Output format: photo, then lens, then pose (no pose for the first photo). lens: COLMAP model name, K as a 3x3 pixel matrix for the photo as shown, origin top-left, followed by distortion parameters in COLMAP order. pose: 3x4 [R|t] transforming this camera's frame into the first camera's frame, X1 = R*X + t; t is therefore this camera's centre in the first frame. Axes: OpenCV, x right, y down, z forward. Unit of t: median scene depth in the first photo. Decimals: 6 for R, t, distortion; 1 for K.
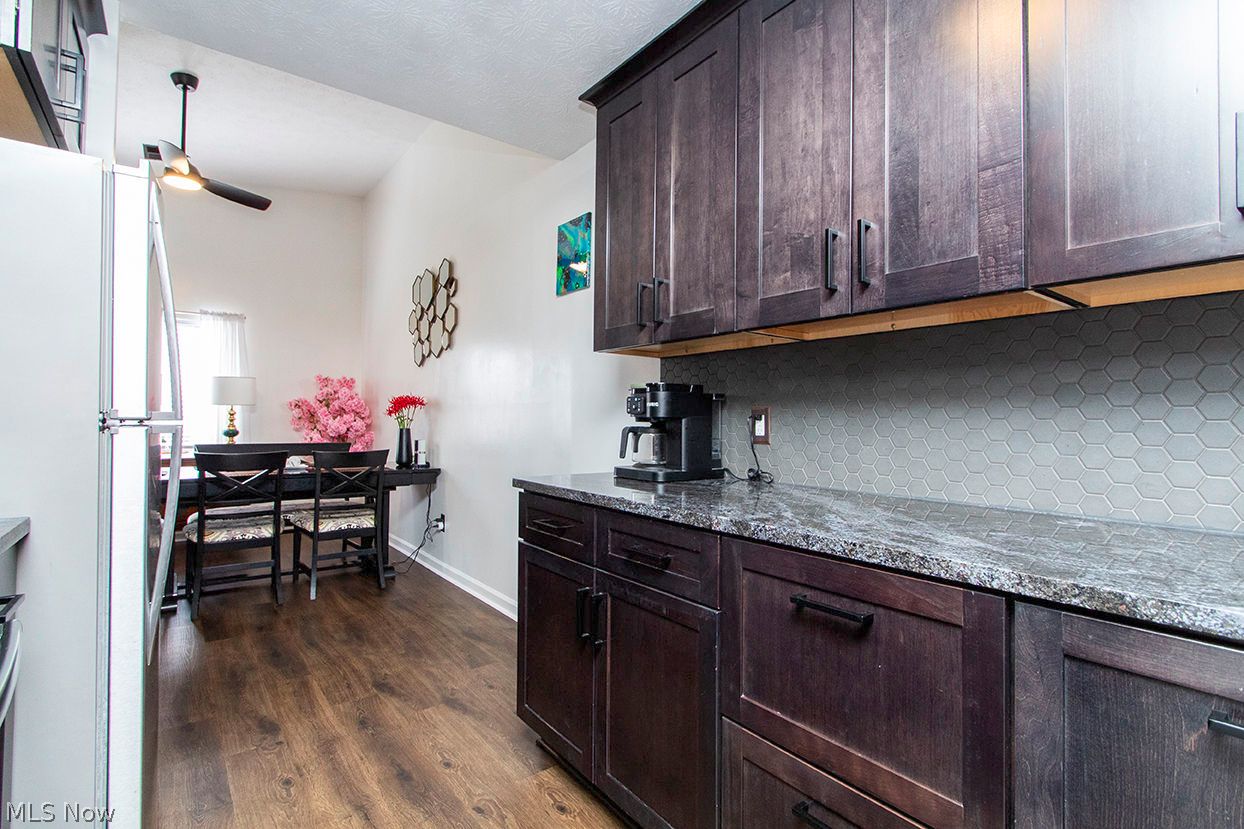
lens RADIAL K [[584.7, 0, 609.9], [0, 584.7, 411.5], [0, 0, 1]] dist [0.001795, -0.000363]
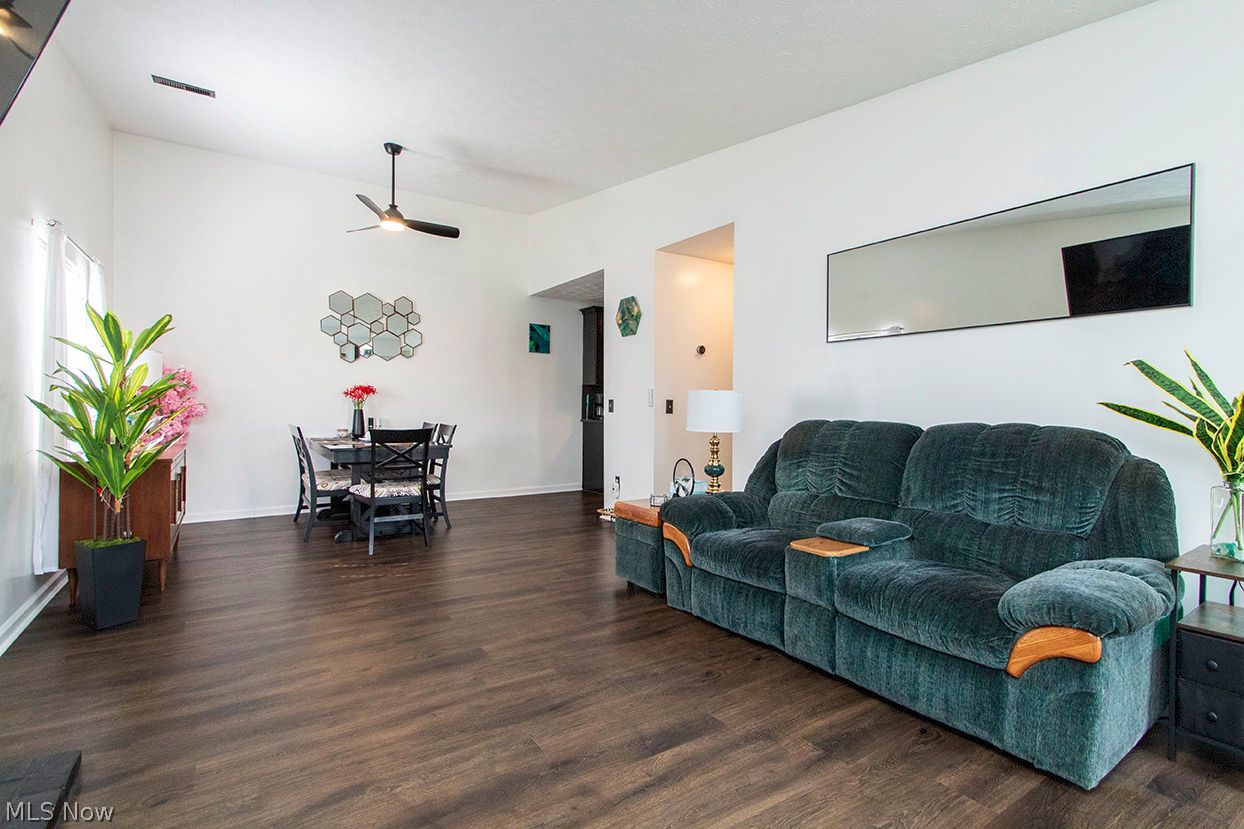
lens RADIAL K [[586.7, 0, 608.4], [0, 586.7, 411.6], [0, 0, 1]] dist [0.005685, -0.000256]
pose [[0.067409, -0.017144, 0.997578, -1.663896], [-0.021057, 0.999605, 0.018602, -0.003281], [-0.997503, -0.022260, 0.067022, 0.337216]]
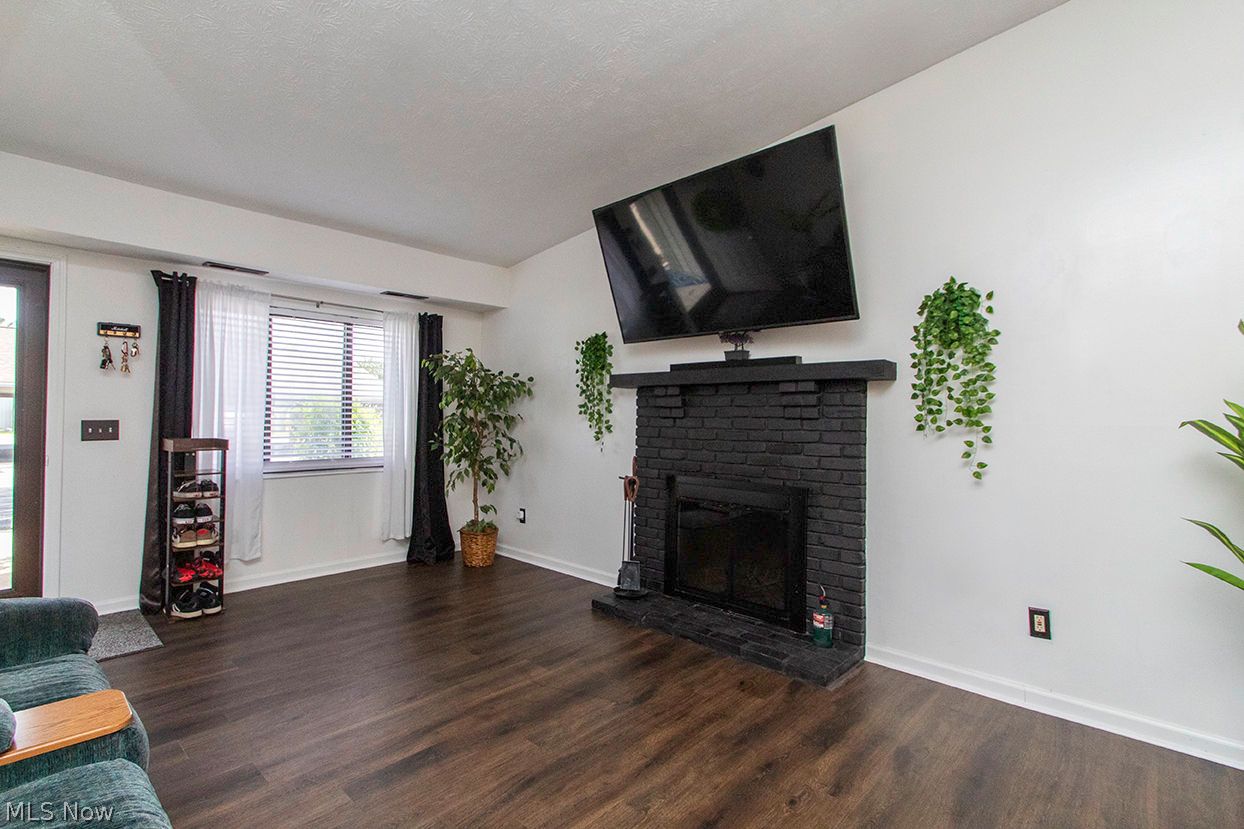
lens RADIAL K [[584.7, 0, 612.2], [0, 584.7, 408.1], [0, 0, 1]] dist [0.001795, -0.000363]
pose [[0.170174, -0.020455, -0.985202, -0.749011], [0.002080, 0.999790, -0.020399, -0.024227], [0.985412, 0.001422, 0.170181, 0.393151]]
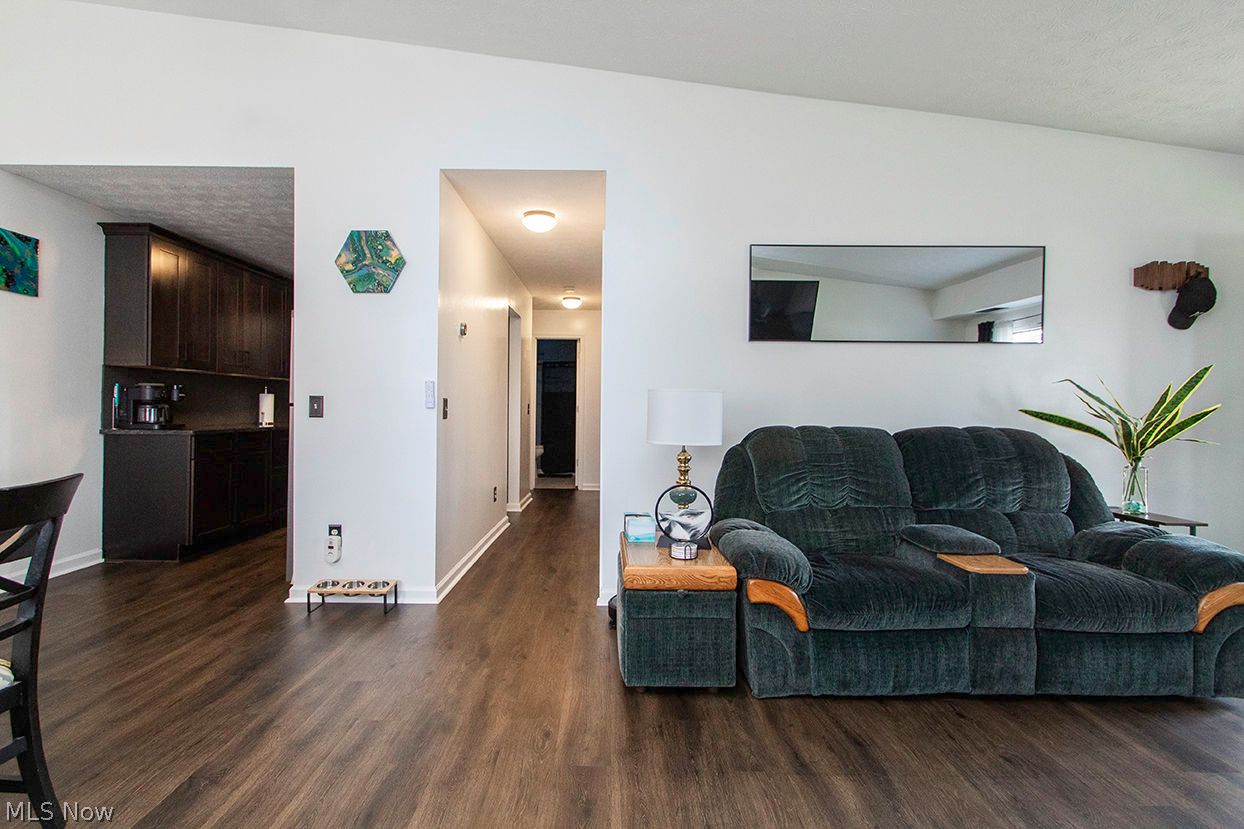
lens RADIAL K [[586.7, 0, 621.6], [0, 586.7, 407.5], [0, 0, 1]] dist [0.005685, -0.000256]
pose [[-0.800176, -0.015190, 0.599573, -1.151327], [-0.026700, 0.999590, -0.010309, 0.006344], [-0.599171, -0.024258, -0.800253, 0.782639]]
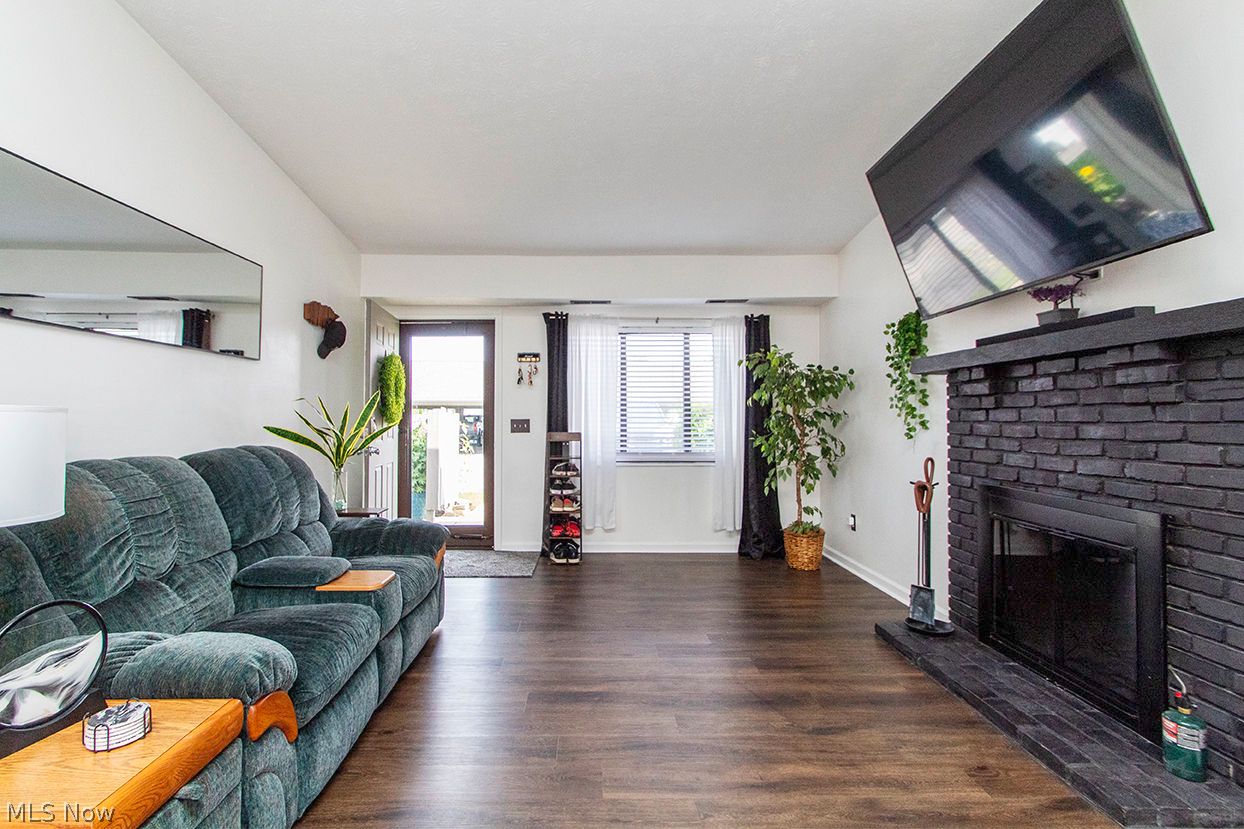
lens RADIAL K [[584.7, 0, 581.8], [0, 584.7, 403.6], [0, 0, 1]] dist [0.001795, -0.000363]
pose [[-0.600715, -0.029199, -0.798930, -0.787422], [0.003248, 0.999235, -0.038963, -0.009456], [0.799457, -0.026001, -0.600161, 0.659453]]
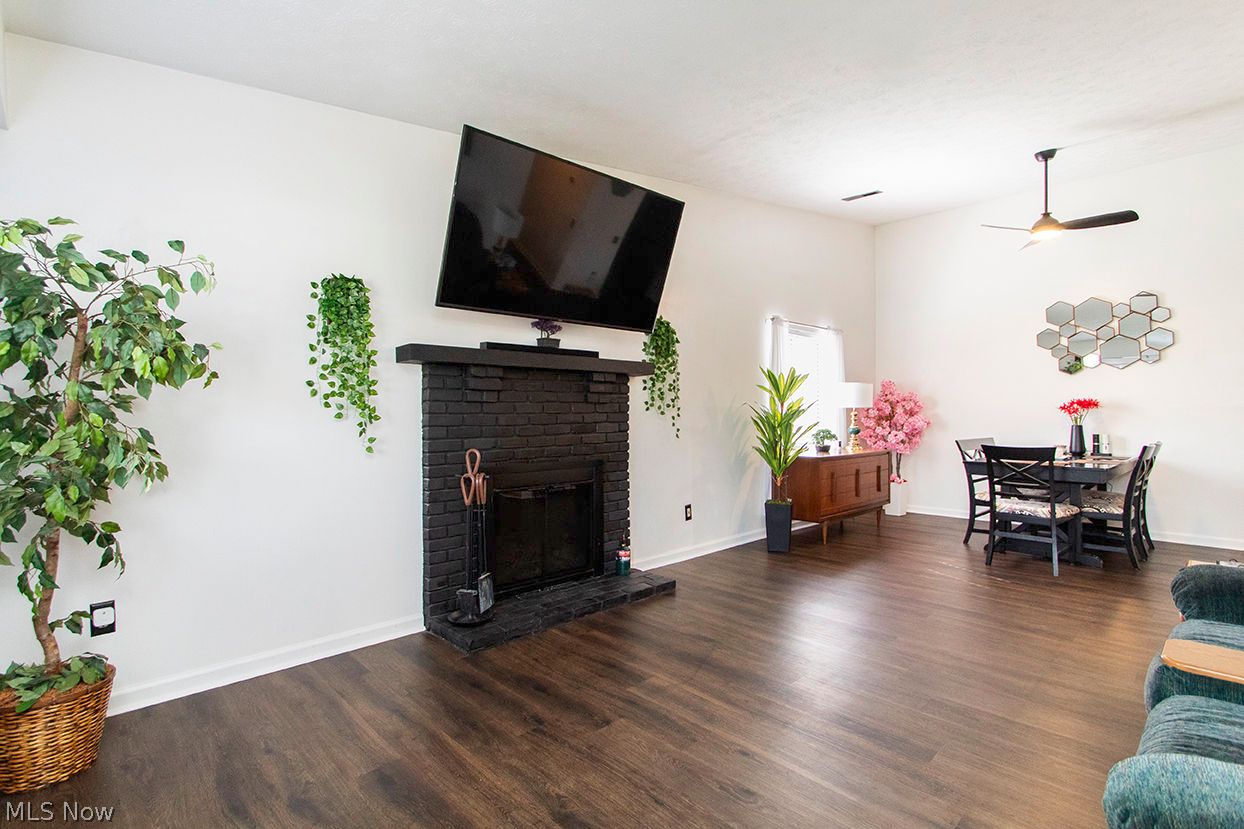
lens RADIAL K [[584.7, 0, 609.1], [0, 584.7, 411.3], [0, 0, 1]] dist [0.001795, -0.000363]
pose [[0.993273, -0.009163, 0.115432, -1.494575], [0.007791, 0.999894, 0.012337, -0.023741], [-0.115532, -0.011355, 0.993239, -0.130208]]
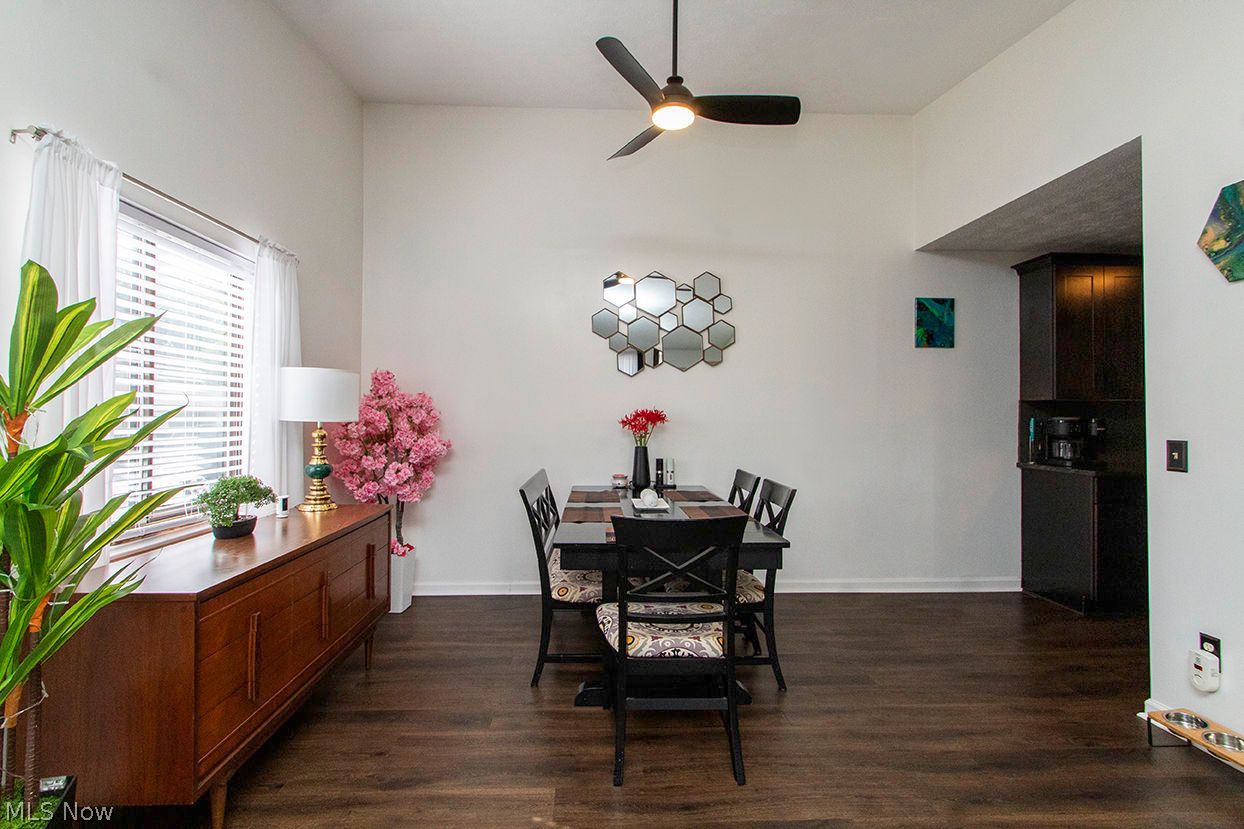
lens RADIAL K [[584.7, 0, 606.7], [0, 584.7, 410.3], [0, 0, 1]] dist [0.001795, -0.000363]
pose [[0.572949, 0.001978, 0.819588, -1.113210], [-0.010731, 0.999929, 0.005088, -0.030398], [-0.819521, -0.011710, 0.572930, 0.535612]]
